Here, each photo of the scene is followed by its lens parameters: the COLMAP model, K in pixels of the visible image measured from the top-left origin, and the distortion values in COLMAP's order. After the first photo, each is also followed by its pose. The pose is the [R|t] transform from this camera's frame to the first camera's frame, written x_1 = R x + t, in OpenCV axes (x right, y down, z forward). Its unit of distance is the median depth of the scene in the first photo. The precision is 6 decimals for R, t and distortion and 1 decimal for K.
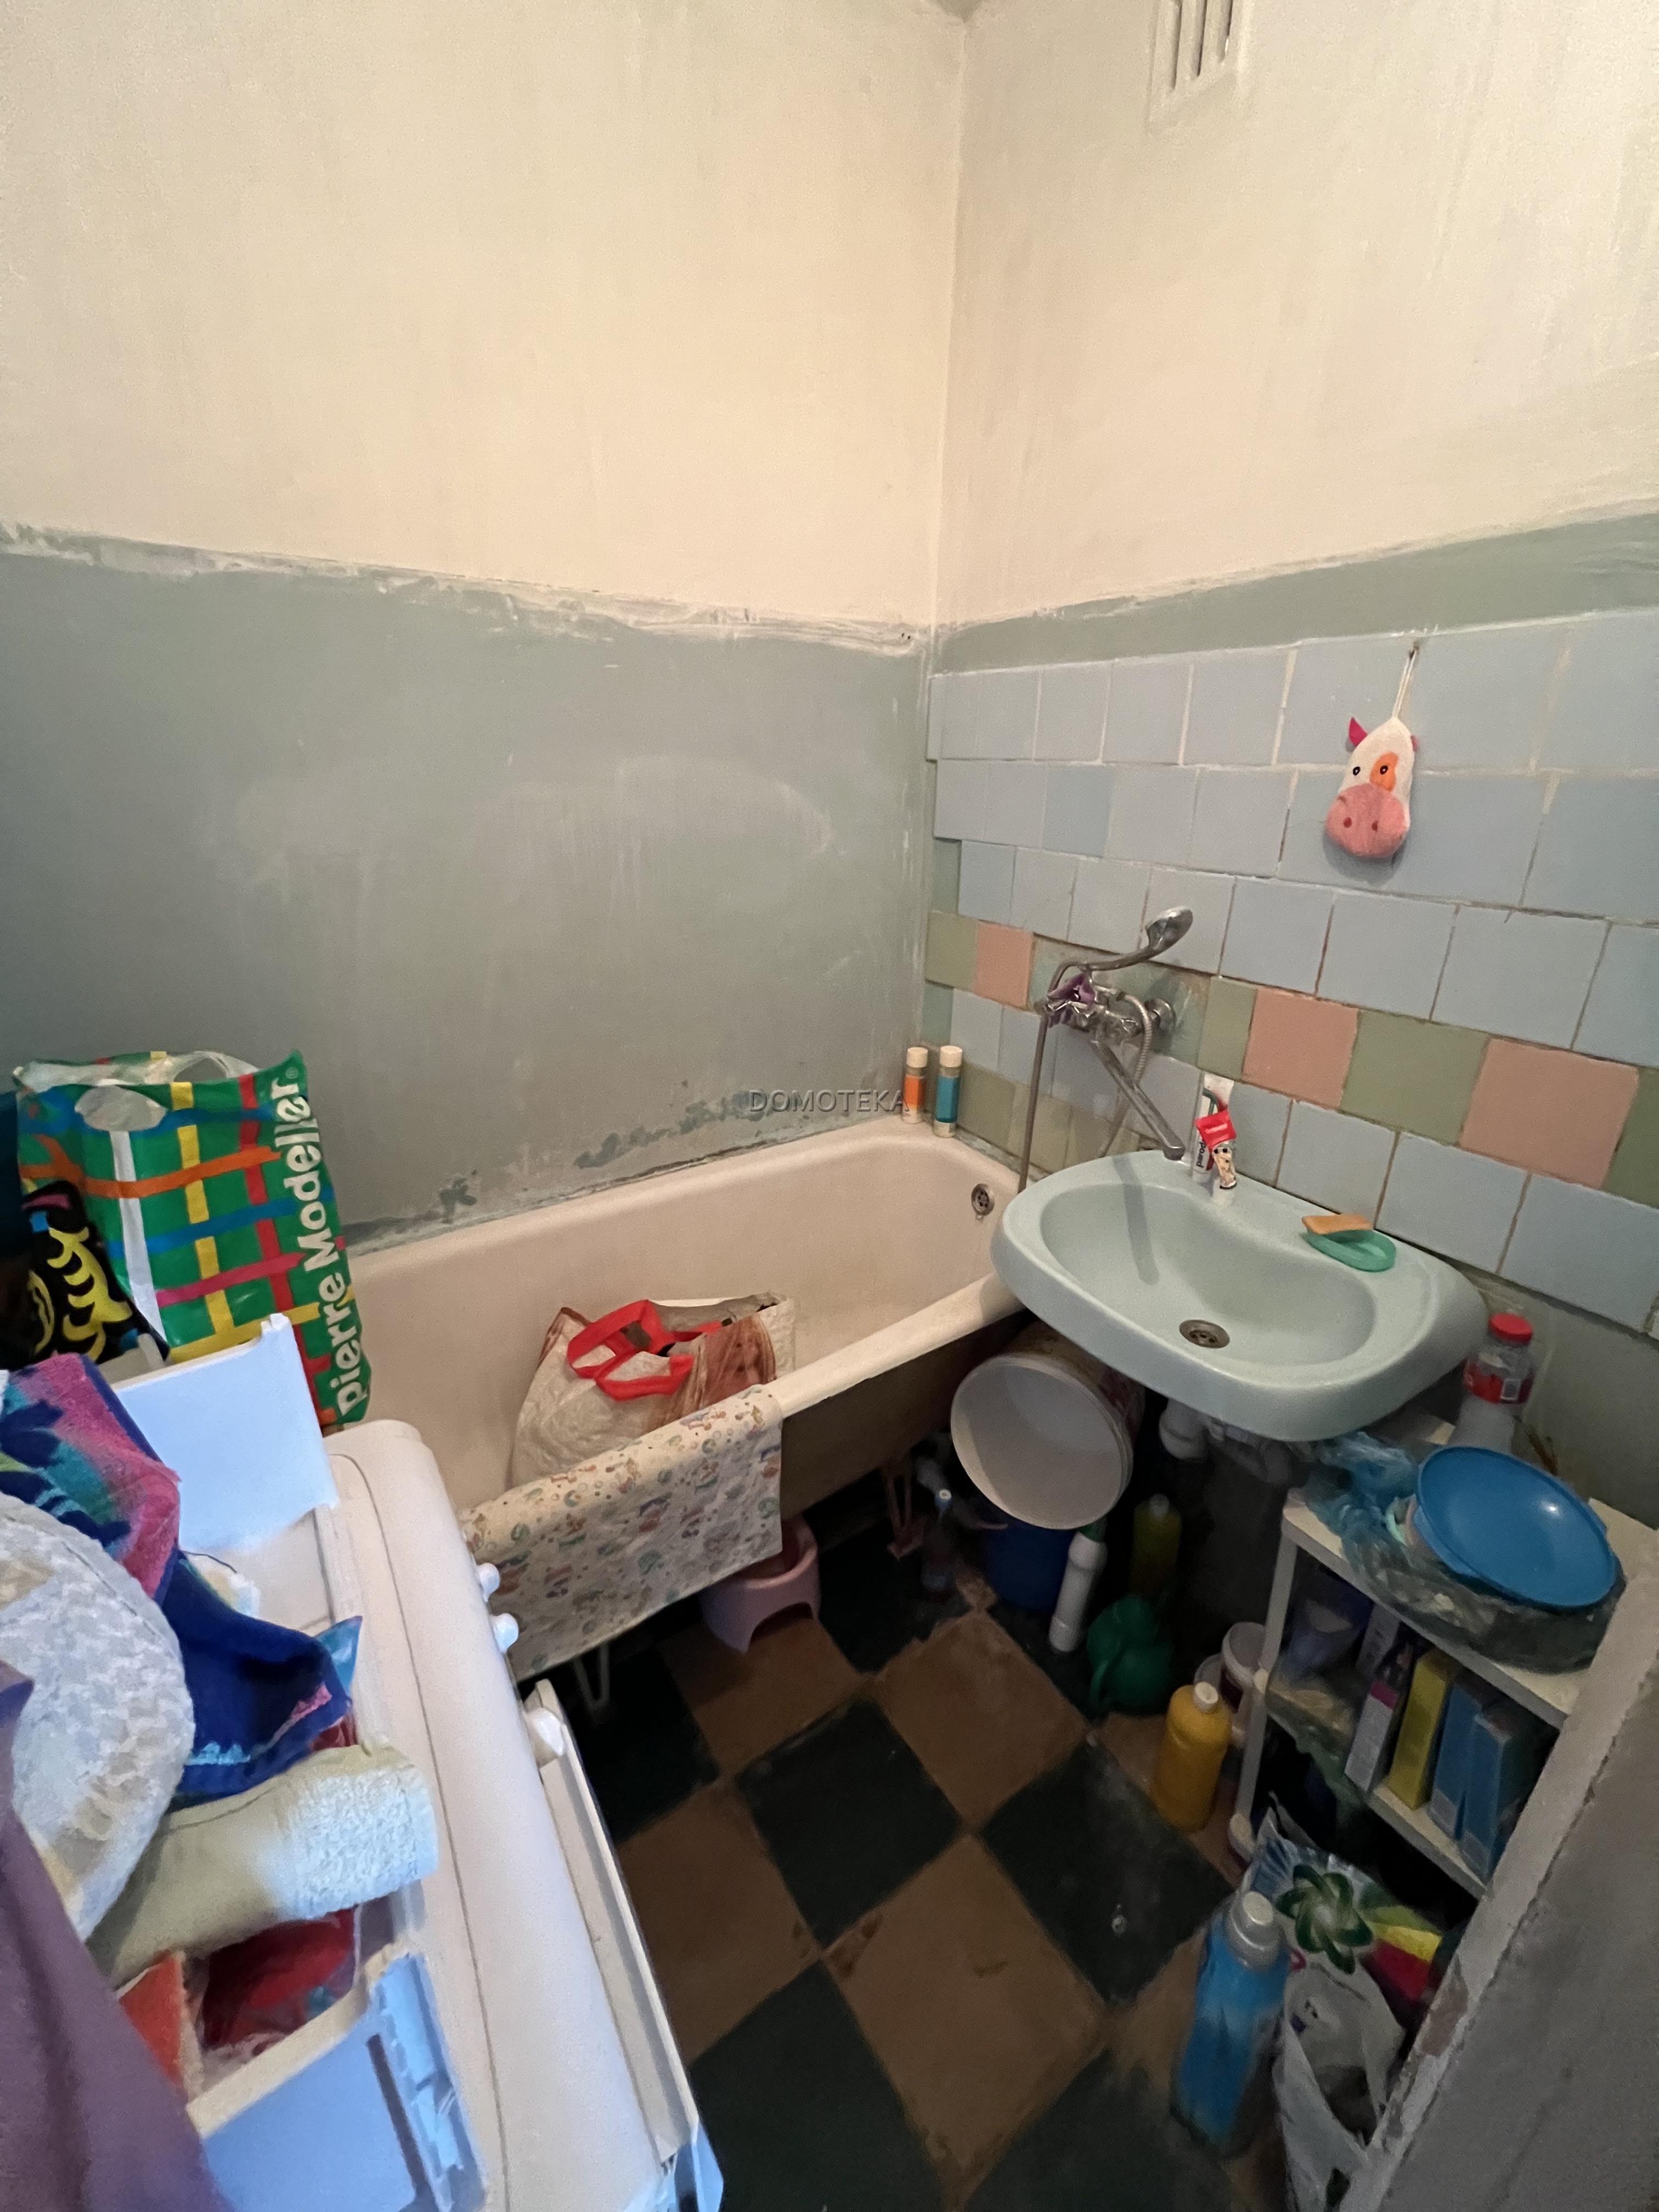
lens RADIAL K [[887.4, 0, 831.0], [0, 887.4, 1102.3], [0, 0, 1]] dist [-0.000984, -0.000193]
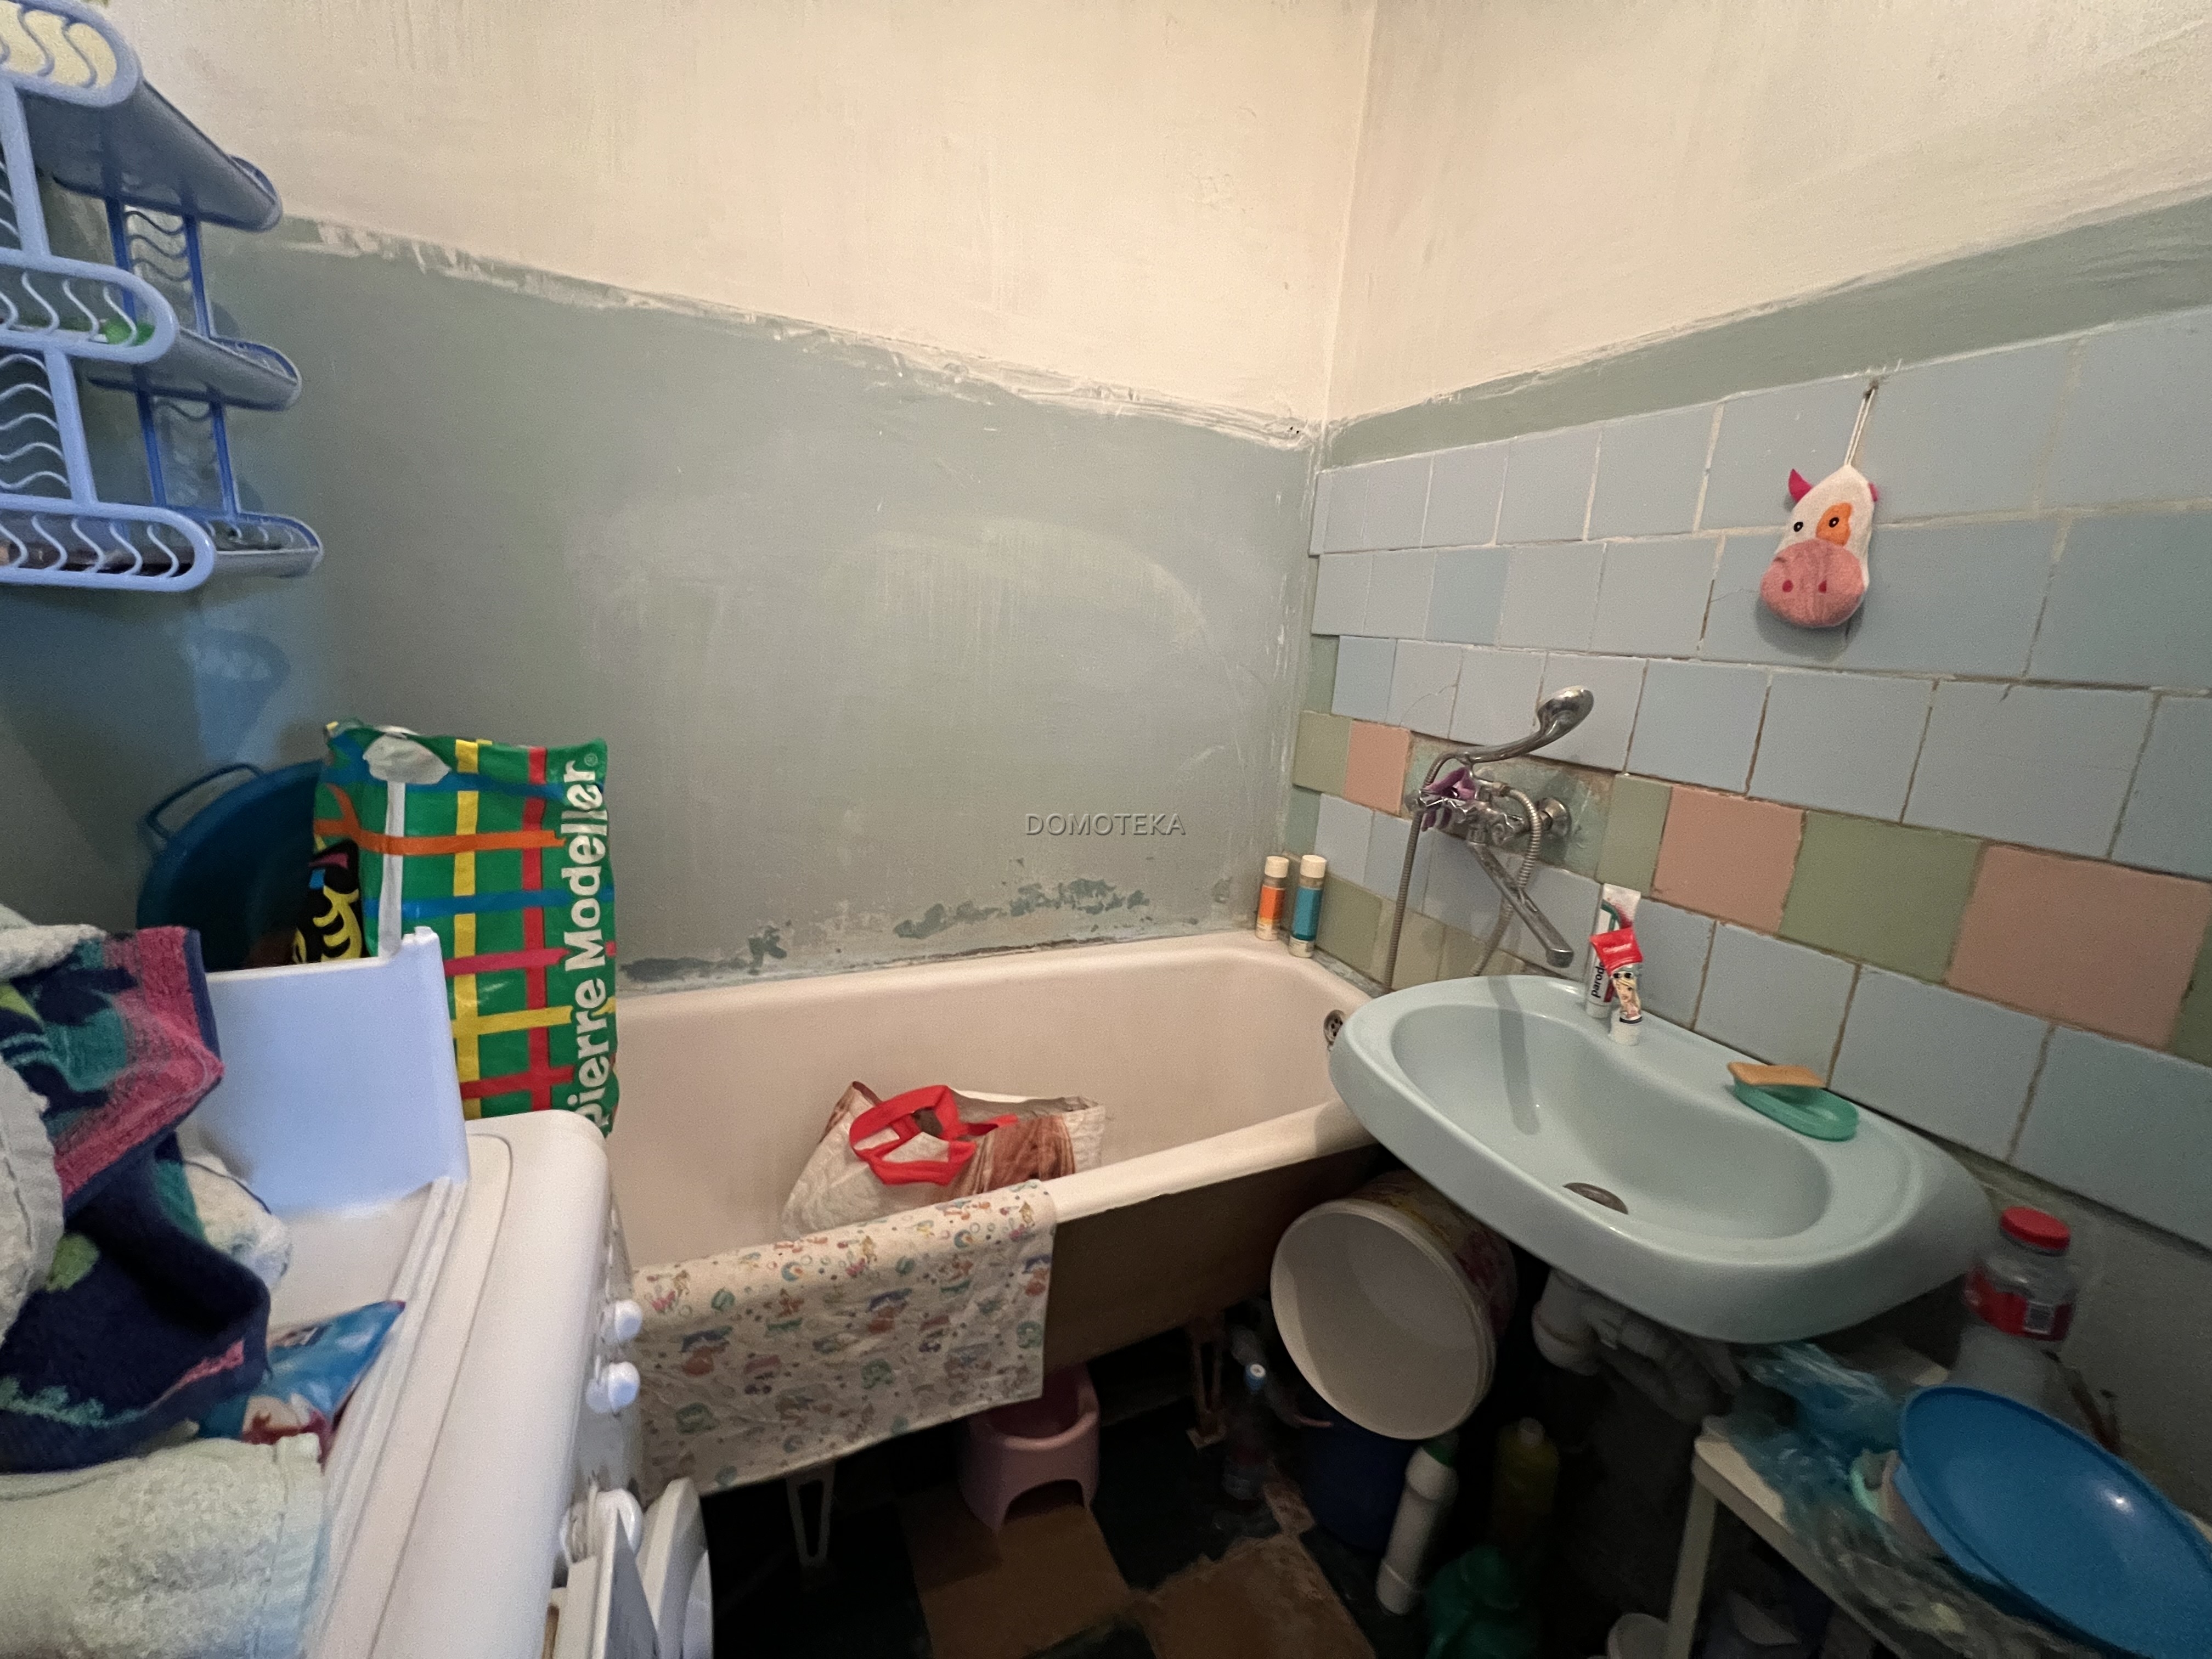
lens RADIAL K [[887.4, 0, 1100.7], [0, 887.4, 825.9], [0, 0, 1]] dist [-0.000984, -0.000193]
pose [[0.986159, 0.088252, -0.140362, 0.067849], [-0.108925, 0.983096, -0.147168, 0.099980], [0.125001, 0.160420, 0.979102, 0.114261]]
